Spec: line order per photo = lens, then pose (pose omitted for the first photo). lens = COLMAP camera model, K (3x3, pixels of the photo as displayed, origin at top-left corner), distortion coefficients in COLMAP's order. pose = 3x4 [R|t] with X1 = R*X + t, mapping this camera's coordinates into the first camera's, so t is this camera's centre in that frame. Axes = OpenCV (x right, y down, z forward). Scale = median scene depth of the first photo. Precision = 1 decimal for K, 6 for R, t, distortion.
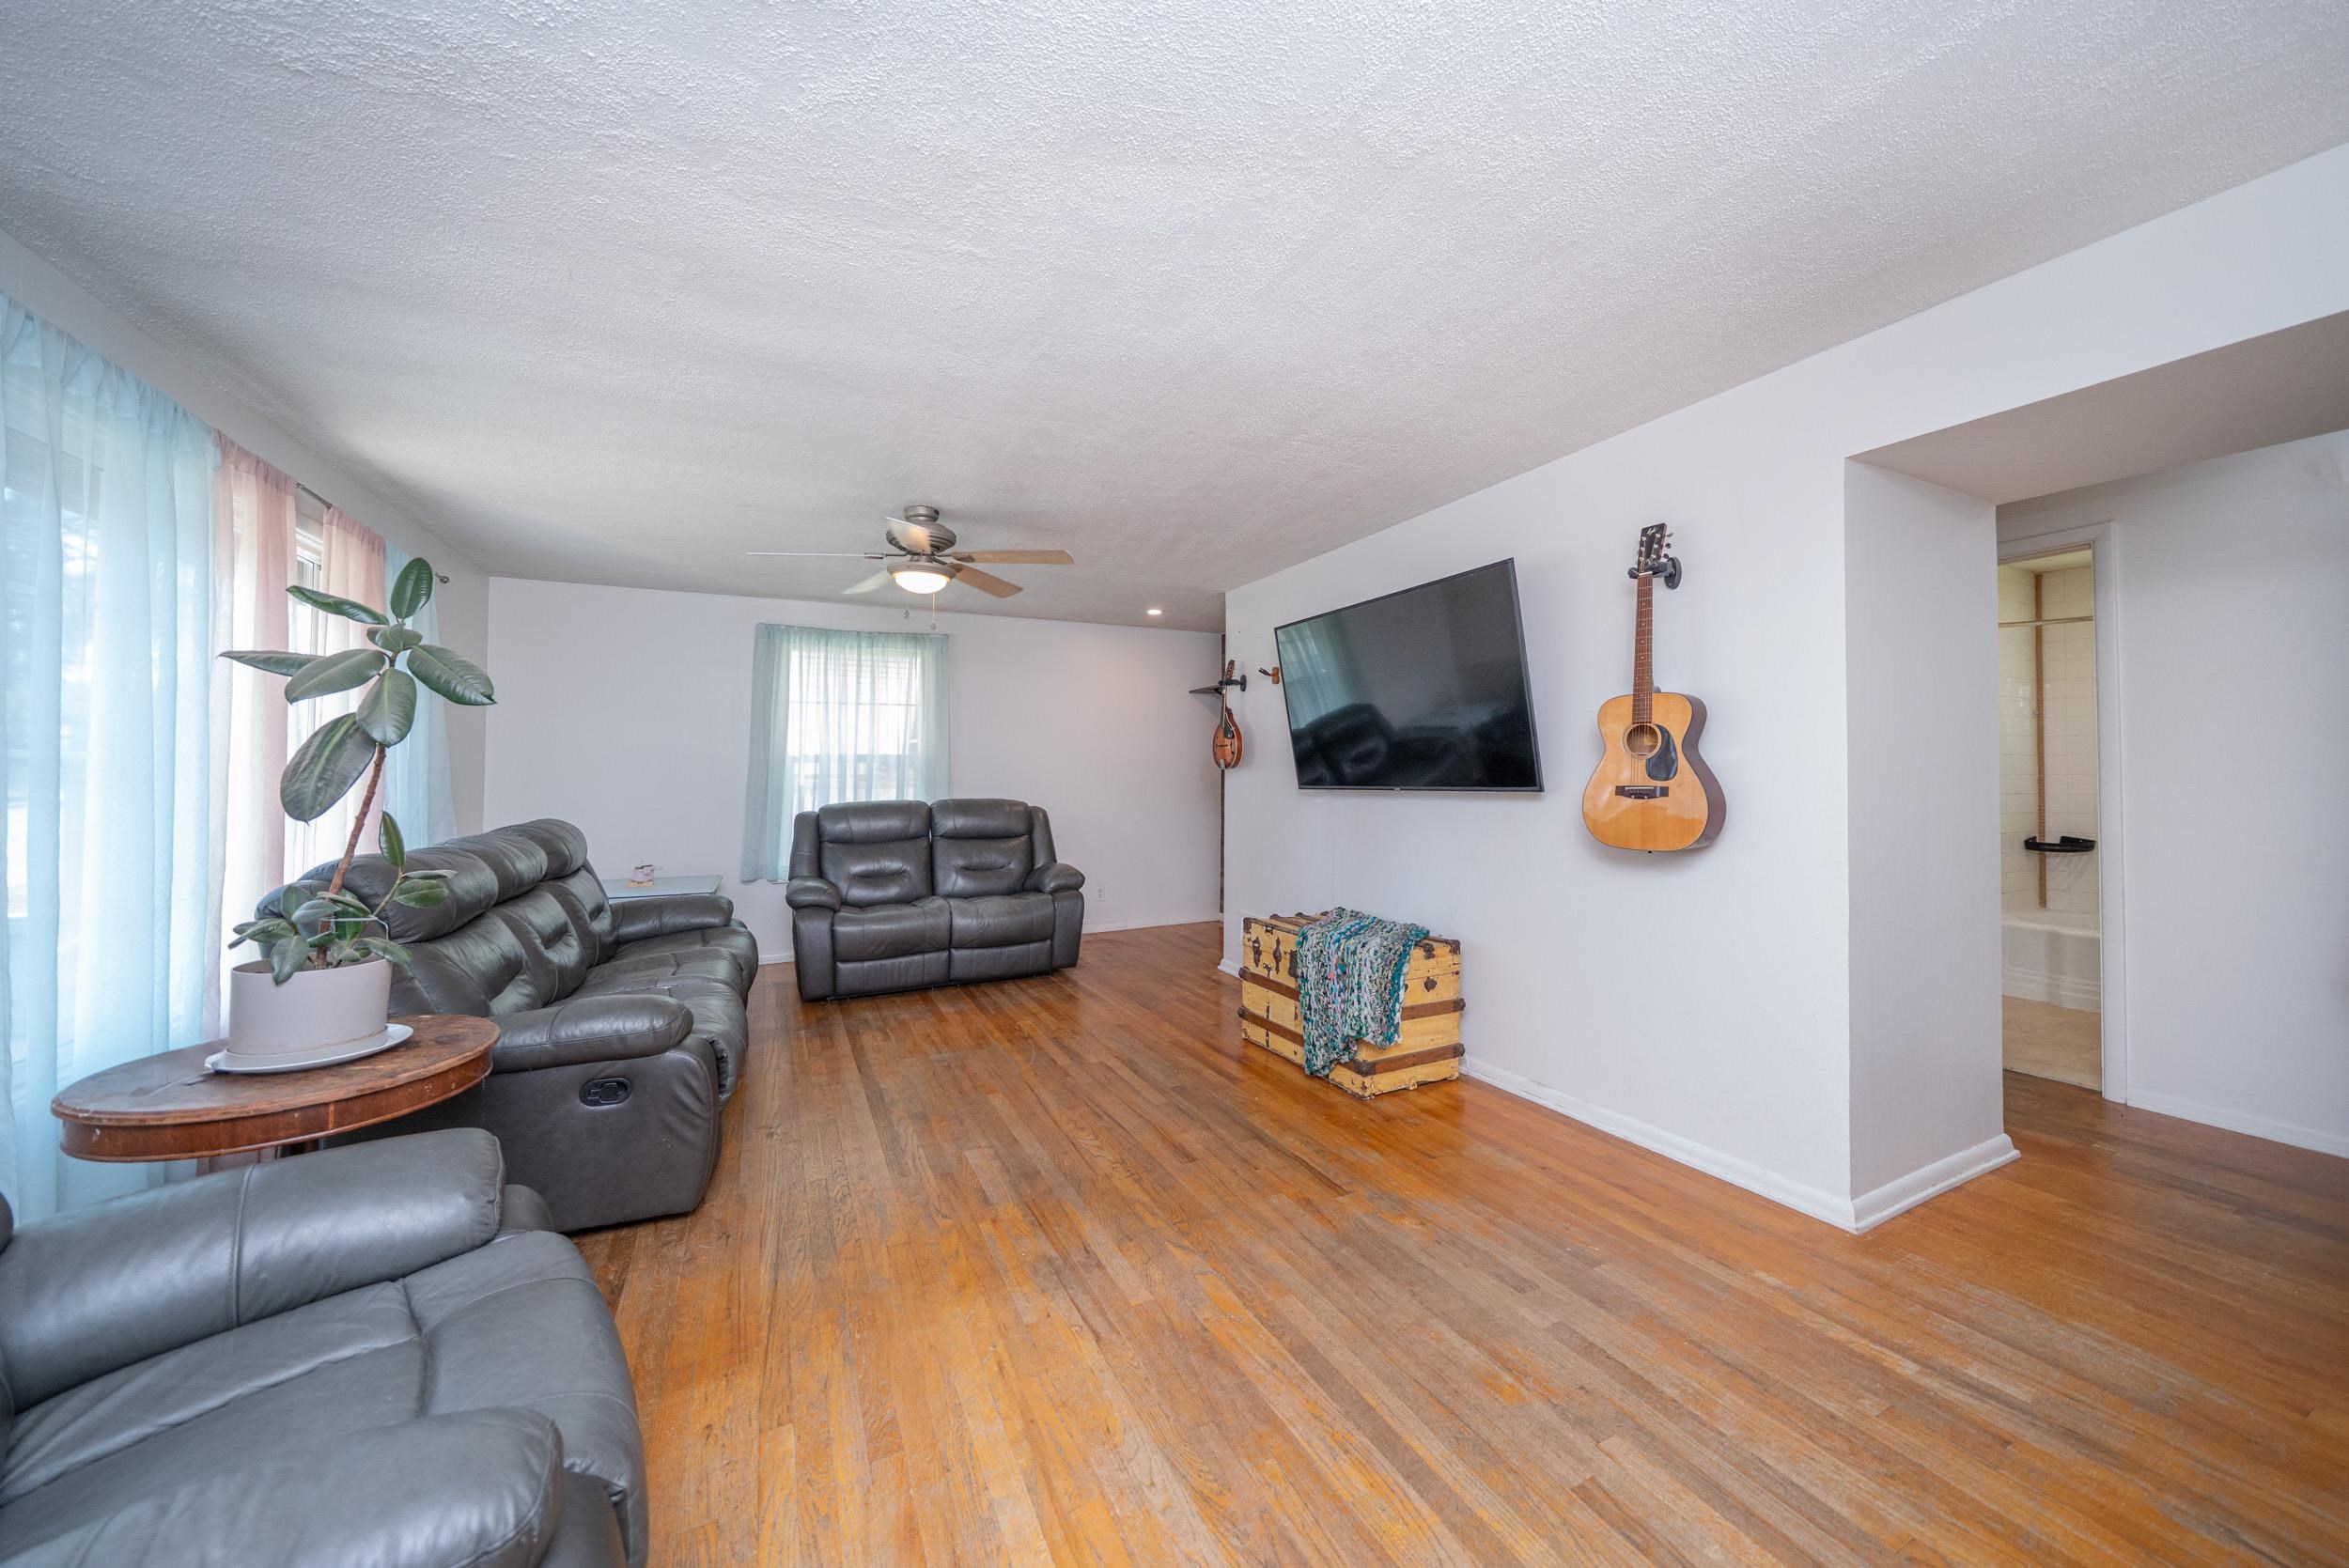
lens RADIAL K [[837.3, 0, 1216.3], [0, 837.3, 777.1], [0, 0, 1]] dist [0.000007, 0.000075]
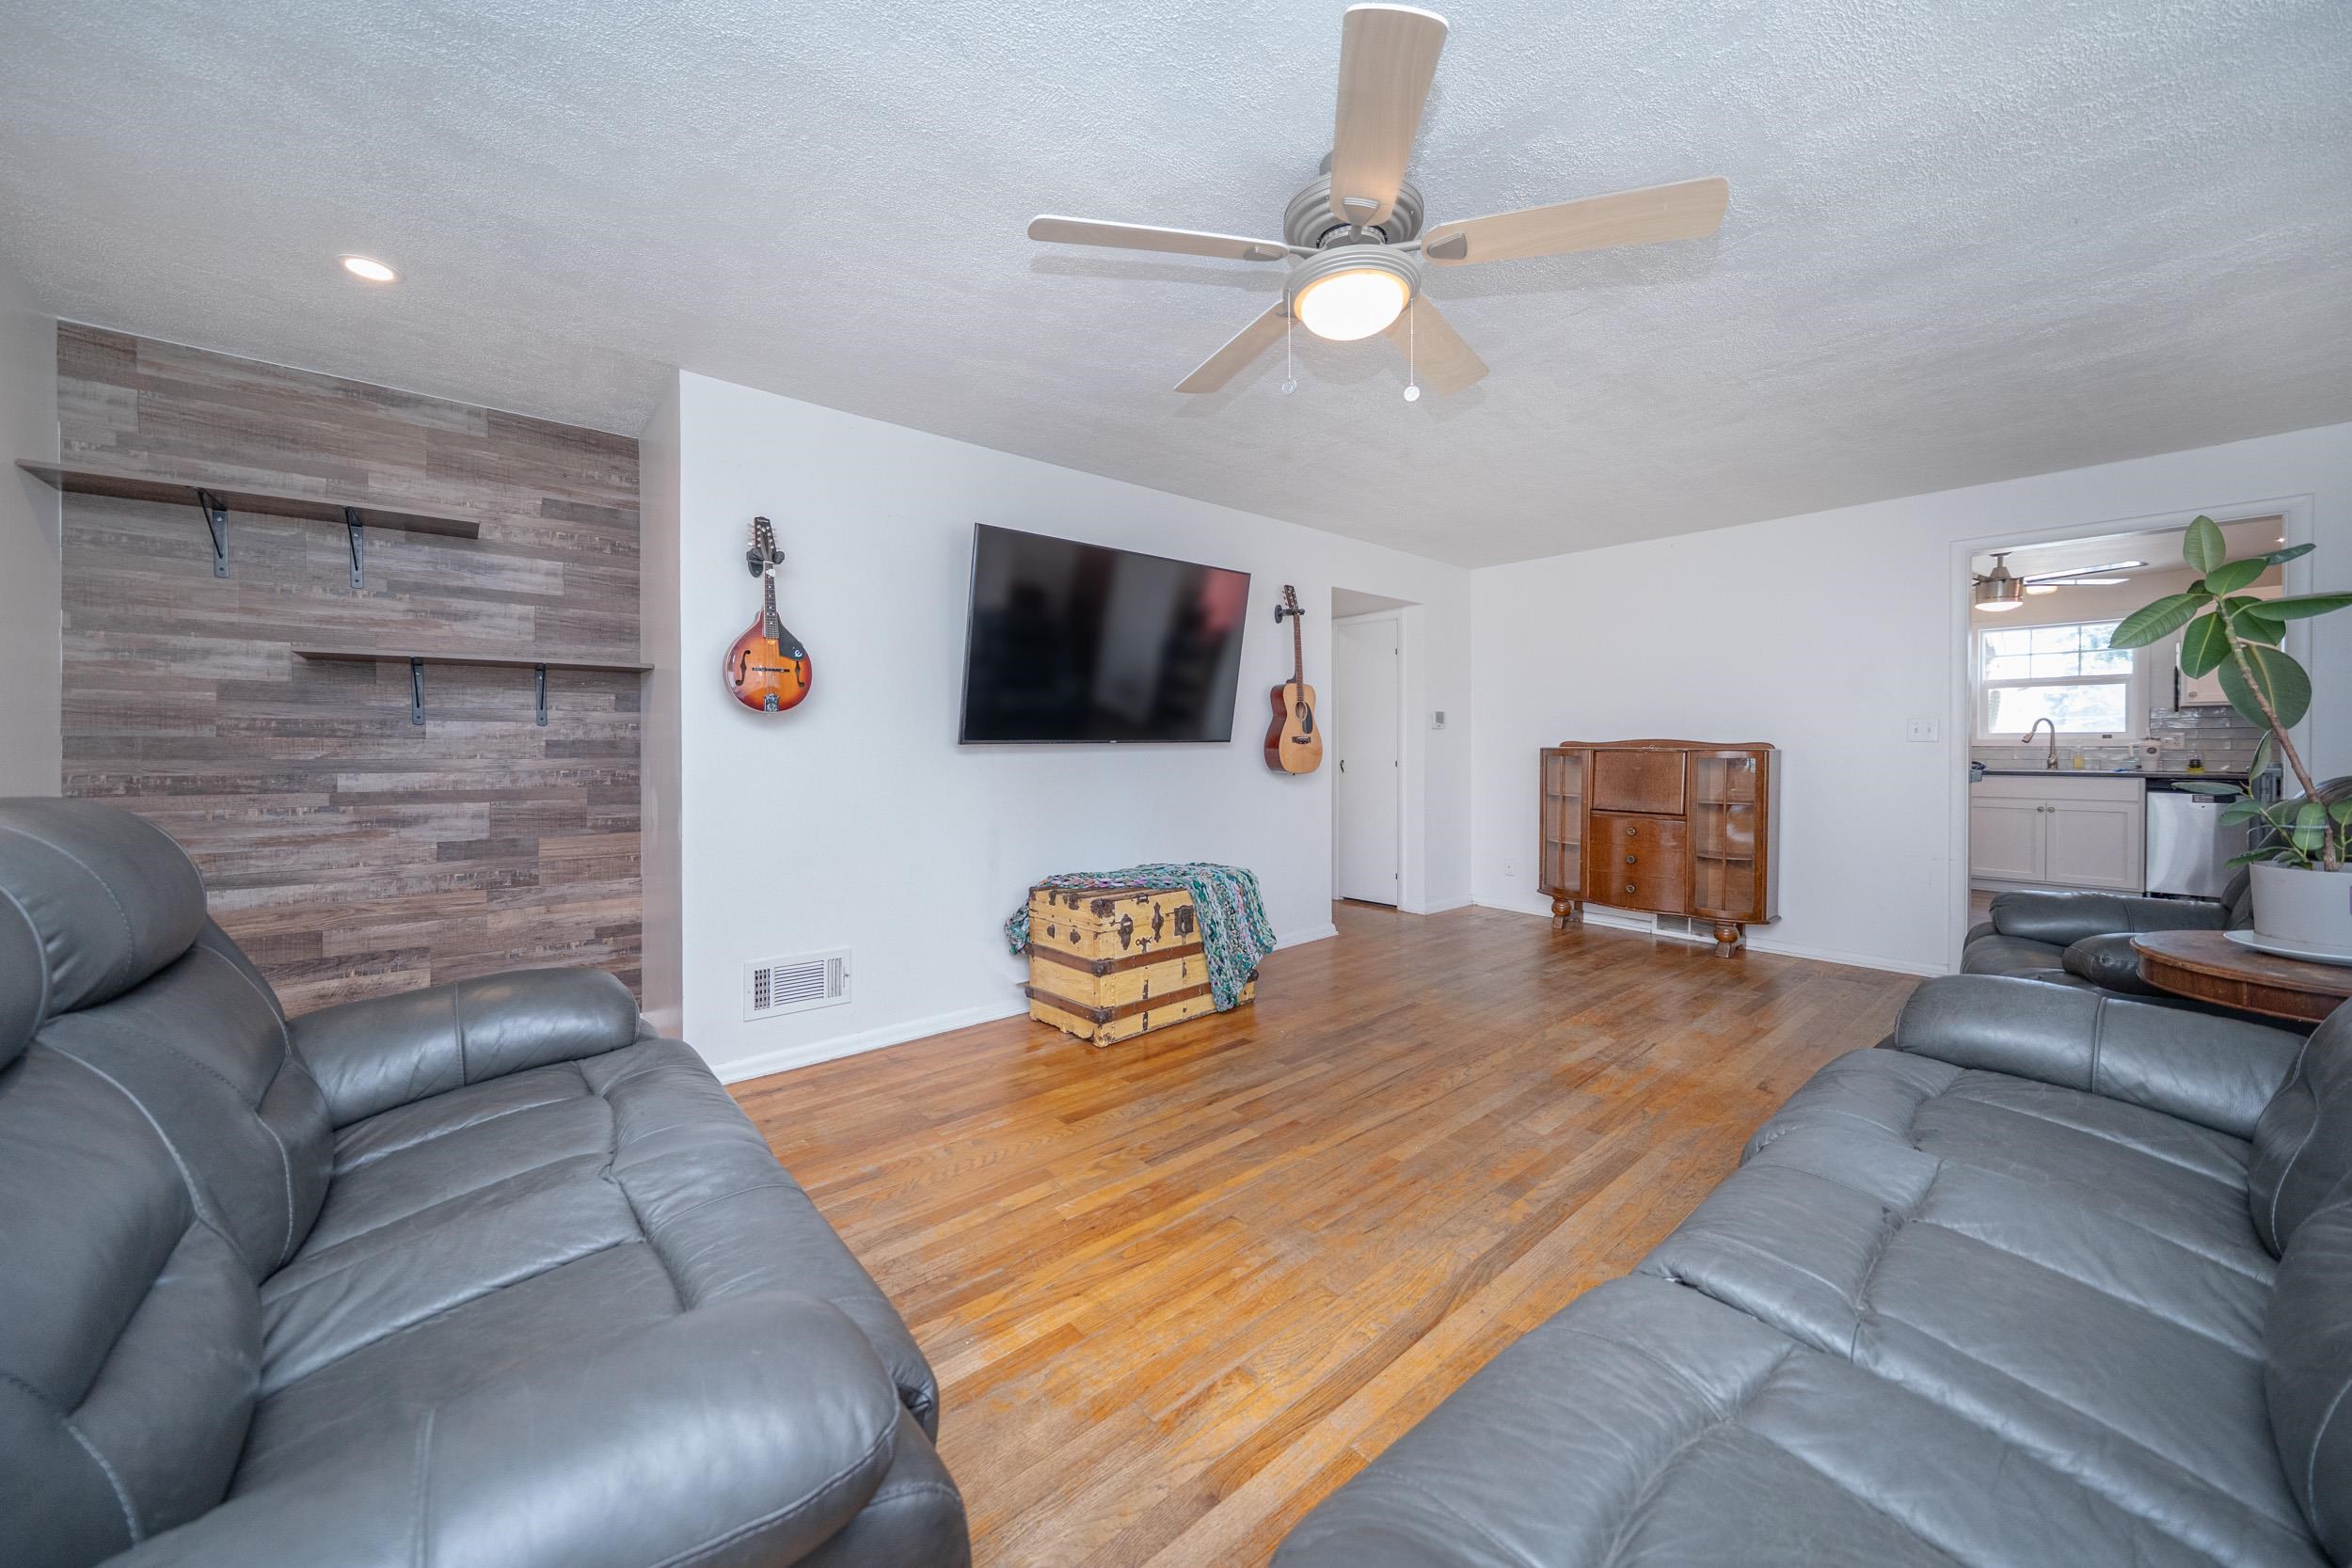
lens RADIAL K [[824.5, 0, 1139.7], [0, 824.5, 778.3], [0, 0, 1]] dist [0.000341, 0.000034]
pose [[-0.192407, -0.032449, 0.980779, -0.811735], [0.008833, 0.999355, 0.034797, 0.025487], [-0.981275, 0.015359, -0.191996, 1.206657]]
